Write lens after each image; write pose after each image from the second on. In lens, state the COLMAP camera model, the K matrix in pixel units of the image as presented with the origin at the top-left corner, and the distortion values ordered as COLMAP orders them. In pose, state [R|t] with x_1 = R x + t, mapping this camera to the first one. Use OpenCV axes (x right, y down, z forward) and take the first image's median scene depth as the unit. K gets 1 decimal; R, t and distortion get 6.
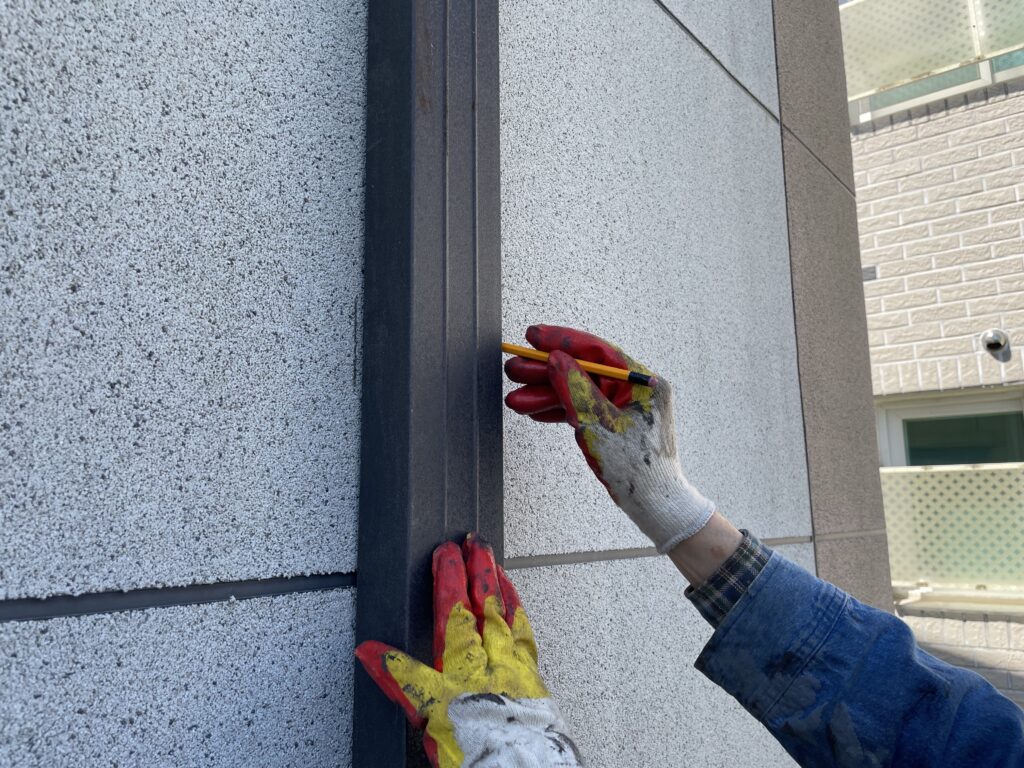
lens RADIAL K [[801.8, 0, 505.1], [0, 801.8, 372.7], [0, 0, 1]] dist [0.090917, -0.134698]
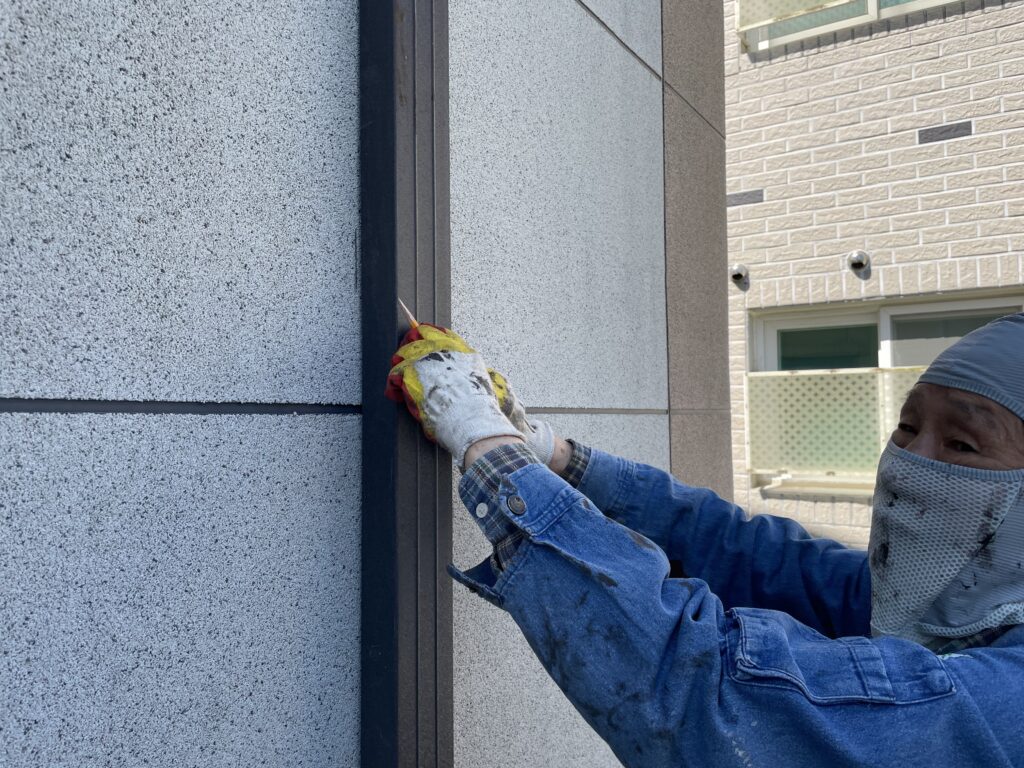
lens RADIAL K [[801.8, 0, 505.1], [0, 801.8, 372.7], [0, 0, 1]] dist [0.090917, -0.134698]
pose [[0.993680, 0.007734, 0.111983, -0.024921], [-0.020227, 0.993631, 0.110855, 0.000207], [-0.110412, -0.112419, 0.987507, -0.188275]]
